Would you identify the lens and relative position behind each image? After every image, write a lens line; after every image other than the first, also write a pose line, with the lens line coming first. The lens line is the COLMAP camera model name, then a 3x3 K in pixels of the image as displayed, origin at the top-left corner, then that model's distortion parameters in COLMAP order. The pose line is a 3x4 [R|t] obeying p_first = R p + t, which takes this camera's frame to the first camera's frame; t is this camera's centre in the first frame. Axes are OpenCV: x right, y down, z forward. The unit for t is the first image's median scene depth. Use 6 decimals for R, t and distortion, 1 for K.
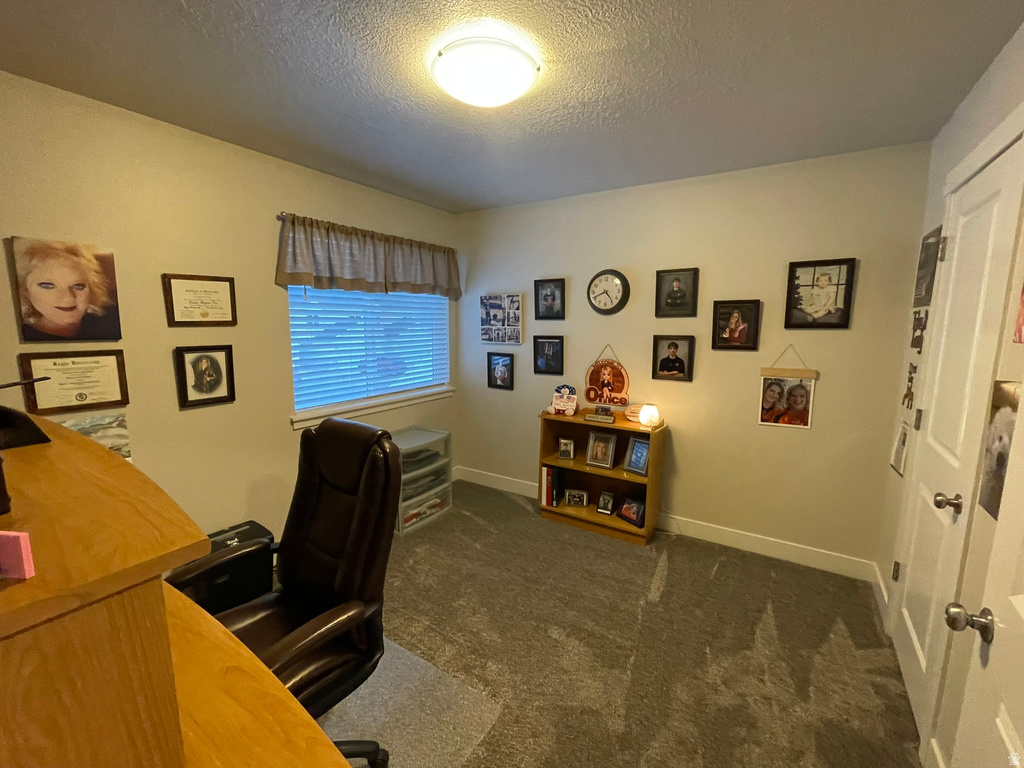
lens RADIAL K [[445.2, 0, 508.7], [0, 445.2, 388.8], [0, 0, 1]] dist [-0.000397, -0.000149]
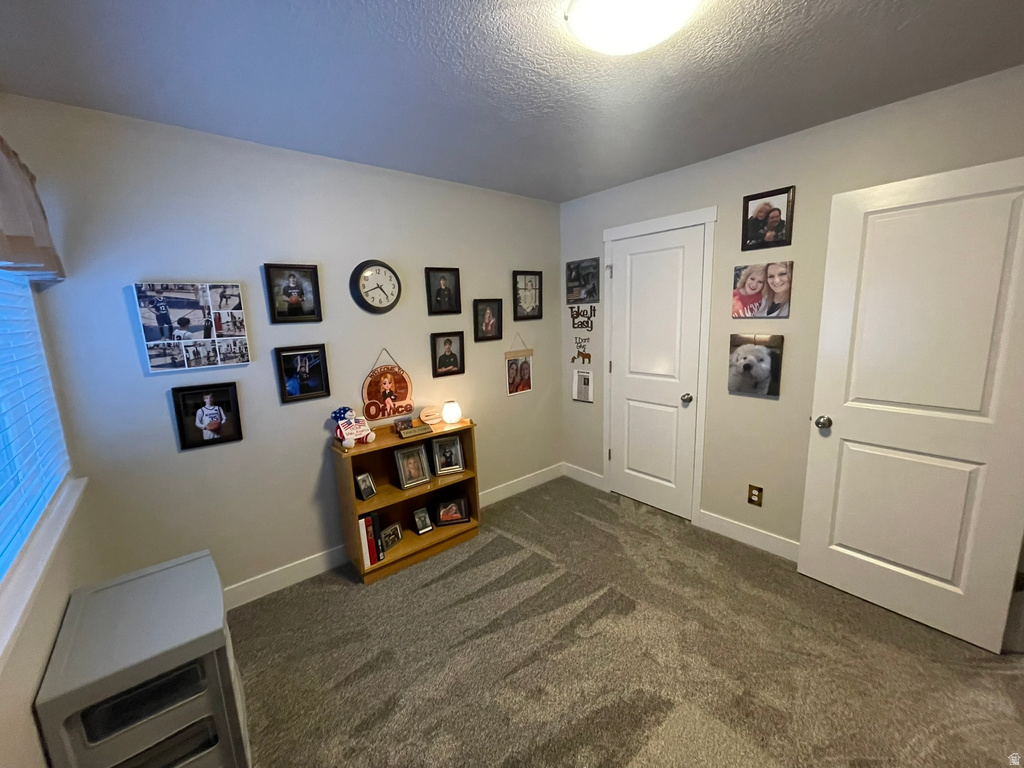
lens RADIAL K [[413.9, 0, 506.7], [0, 413.9, 387.0], [0, 0, 1]] dist [0.000667, -0.000089]
pose [[0.291280, -0.182931, 0.938985, -0.471953], [0.180067, 0.974486, 0.133990, -0.091291], [-0.939538, 0.130052, 0.316788, 0.533720]]
